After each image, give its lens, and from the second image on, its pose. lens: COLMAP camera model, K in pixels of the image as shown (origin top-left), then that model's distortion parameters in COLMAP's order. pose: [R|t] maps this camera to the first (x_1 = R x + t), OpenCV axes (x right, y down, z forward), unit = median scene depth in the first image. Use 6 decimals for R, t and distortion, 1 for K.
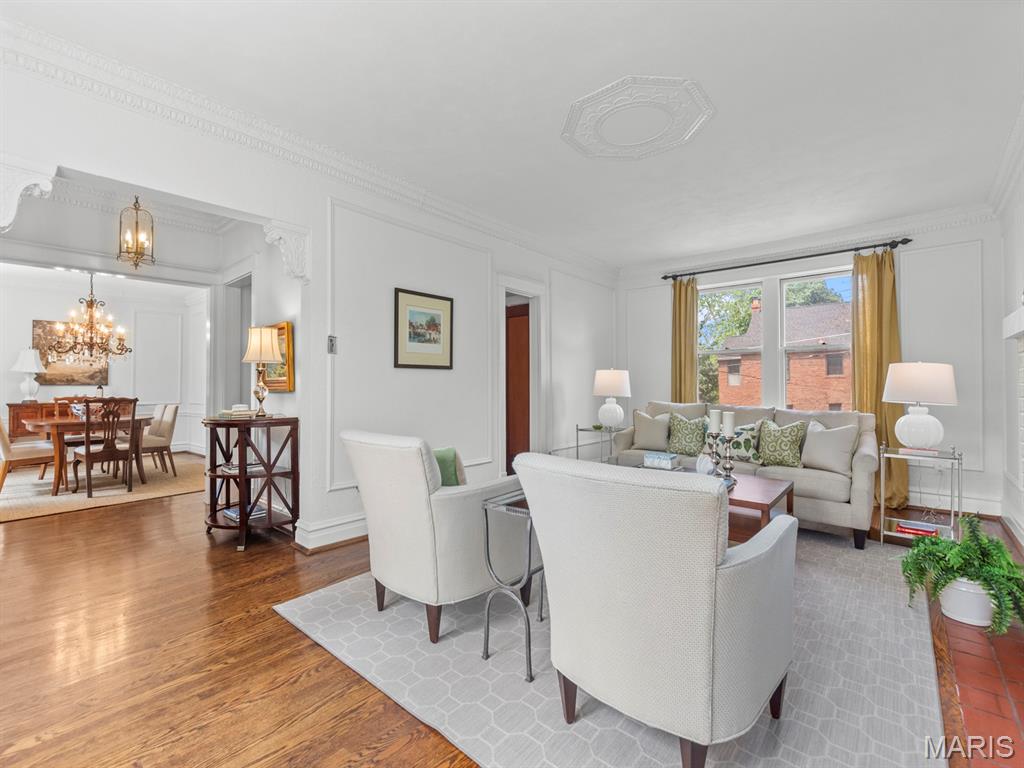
lens RADIAL K [[452.7, 0, 505.0], [0, 452.7, 386.8], [0, 0, 1]] dist [0.007526, -0.001277]
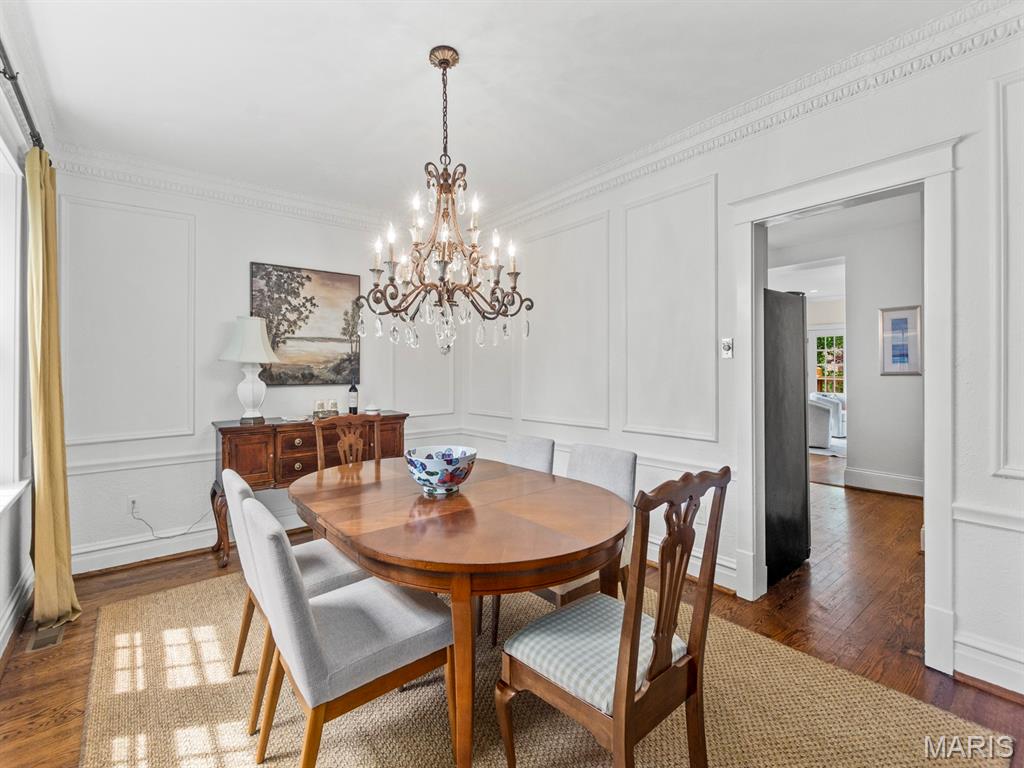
lens RADIAL K [[452.7, 0, 513.2], [0, 452.7, 373.7], [0, 0, 1]] dist [0.007526, -0.001277]
pose [[0.987505, 0.002793, -0.157563, -0.662337], [-0.000345, 0.999879, 0.015557, -0.026583], [0.157588, -0.015308, 0.987386, 0.534678]]
